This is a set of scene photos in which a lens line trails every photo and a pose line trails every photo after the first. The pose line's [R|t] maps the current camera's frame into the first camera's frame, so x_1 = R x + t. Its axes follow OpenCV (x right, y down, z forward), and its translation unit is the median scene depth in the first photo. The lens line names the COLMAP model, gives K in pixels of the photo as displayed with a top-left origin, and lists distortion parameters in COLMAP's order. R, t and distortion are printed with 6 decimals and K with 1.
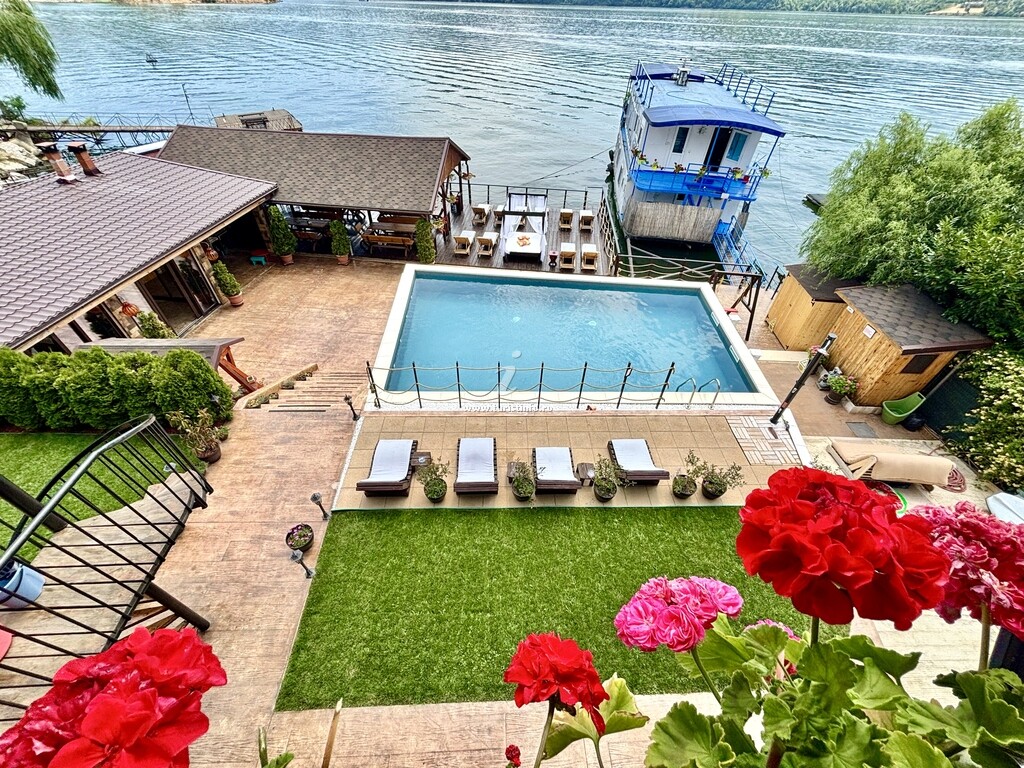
lens RADIAL K [[408.1, 0, 511.7], [0, 408.1, 386.5], [0, 0, 1]] dist [-0.001420, -0.000168]
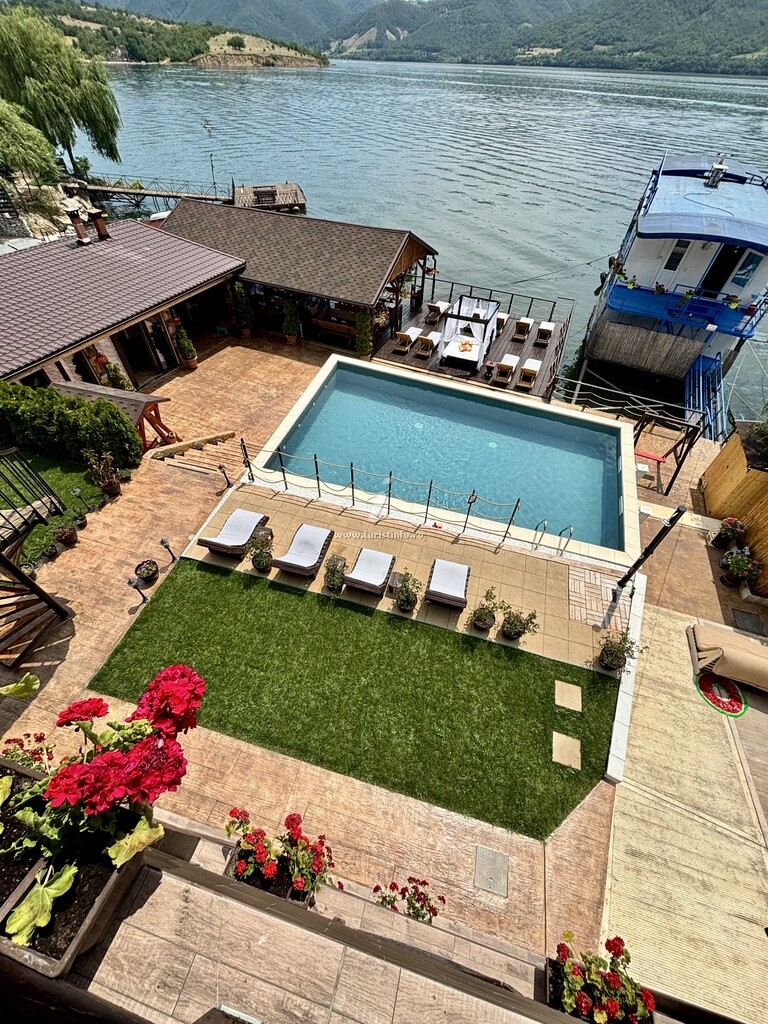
lens RADIAL K [[408.1, 0, 384.0], [0, 408.1, 512.0], [0, 0, 1]] dist [-0.001420, -0.000168]
pose [[0.952747, 0.226485, -0.202431, 0.151595], [-0.210809, 0.972782, 0.096198, -0.028646], [0.218709, -0.048979, 0.974560, -0.015622]]
